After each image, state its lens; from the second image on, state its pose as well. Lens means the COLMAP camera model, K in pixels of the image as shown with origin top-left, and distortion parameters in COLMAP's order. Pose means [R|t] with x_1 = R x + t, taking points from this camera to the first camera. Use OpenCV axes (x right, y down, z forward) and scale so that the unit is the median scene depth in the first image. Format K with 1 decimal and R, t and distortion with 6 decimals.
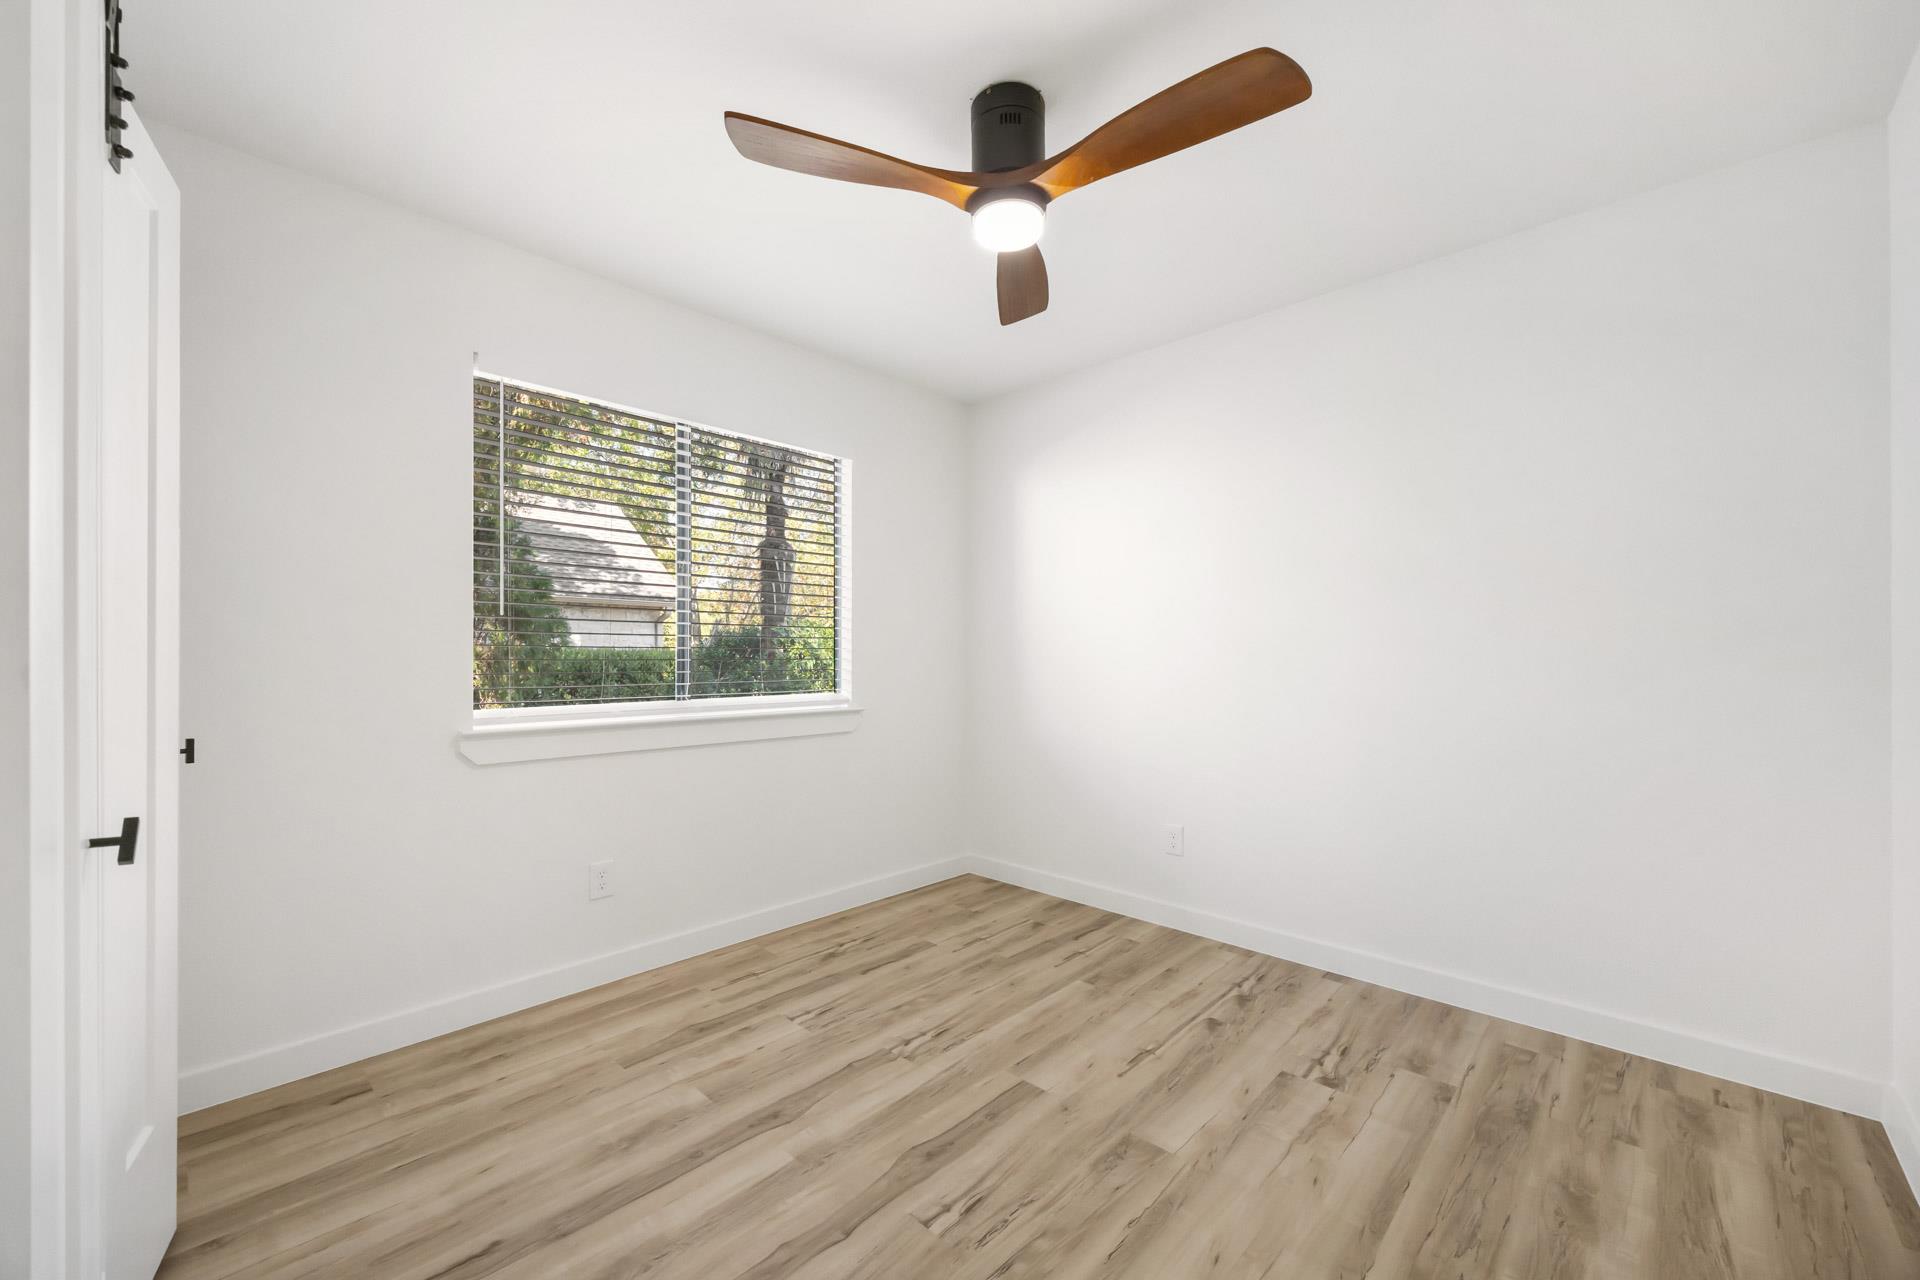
lens RADIAL K [[734.6, 0, 961.2], [0, 734.6, 644.7], [0, 0, 1]] dist [-0.000424, -0.000149]
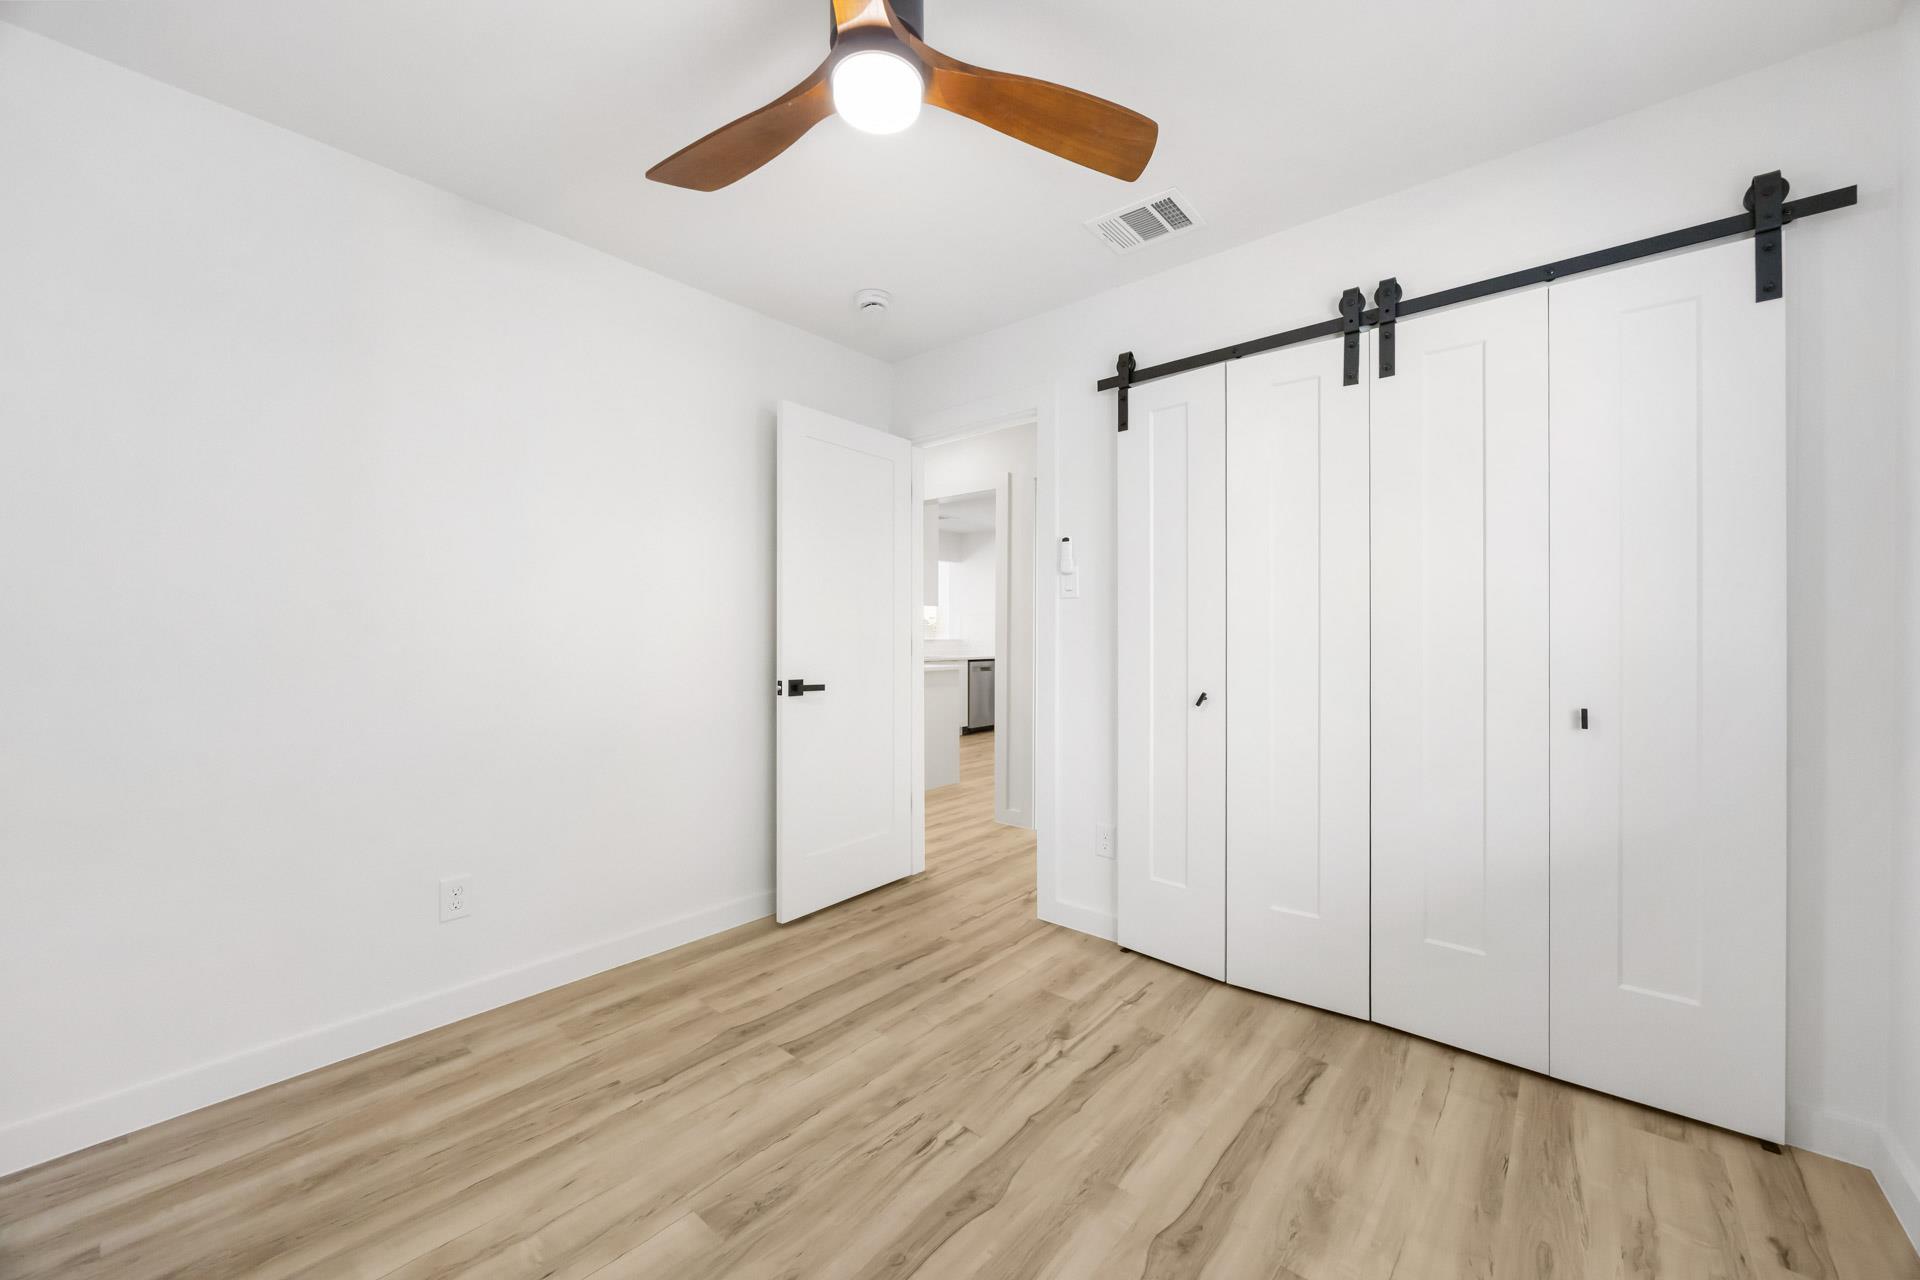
lens RADIAL K [[722.6, 0, 960.0], [0, 722.6, 640.0], [0, 0, 1]] dist [-0.001436, -0.000179]
pose [[-0.998831, -0.002301, -0.048292, 0.016449], [-0.002301, 0.999997, -0.000056, 0.015896], [0.048292, 0.000055, -0.998833, 1.927090]]
